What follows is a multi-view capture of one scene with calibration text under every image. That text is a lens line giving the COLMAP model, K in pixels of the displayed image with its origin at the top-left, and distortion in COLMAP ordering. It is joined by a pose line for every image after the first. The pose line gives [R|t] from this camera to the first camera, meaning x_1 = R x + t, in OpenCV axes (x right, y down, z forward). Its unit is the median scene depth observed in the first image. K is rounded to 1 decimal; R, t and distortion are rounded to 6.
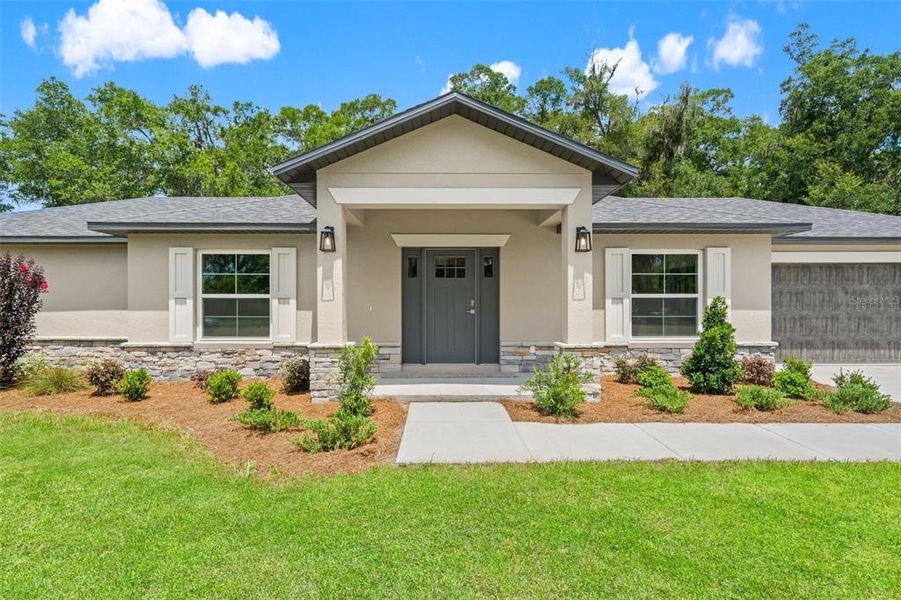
lens RADIAL K [[483.5, 0, 450.5], [0, 483.5, 300.0], [0, 0, 1]] dist [0.000249, 0.000193]
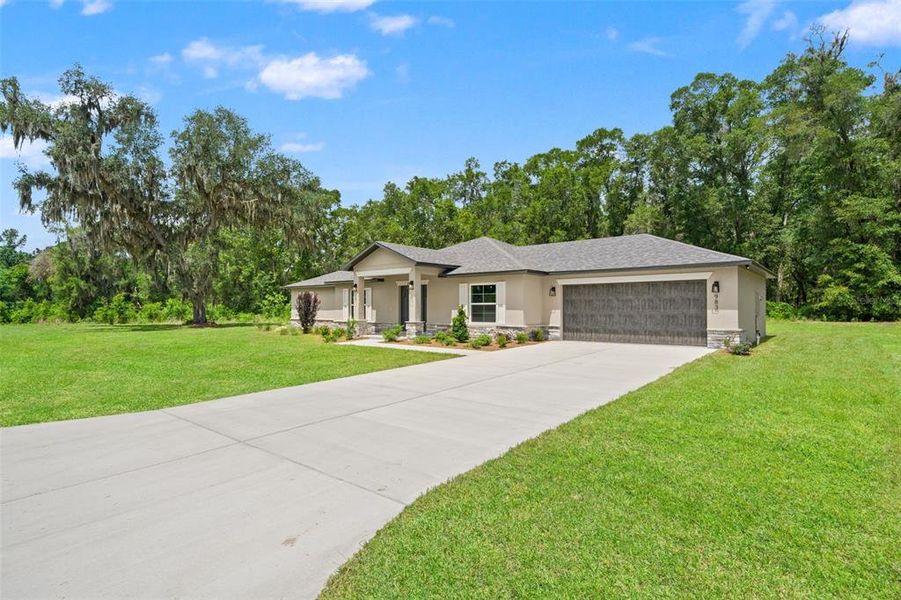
lens RADIAL K [[419.0, 0, 443.7], [0, 419.0, 292.9], [0, 0, 1]] dist [0.000058, -0.000040]
pose [[0.782842, -0.018463, -0.621947, 1.248225], [0.014587, 0.999830, -0.011320, -0.033979], [0.622050, -0.000210, 0.782977, -0.511461]]
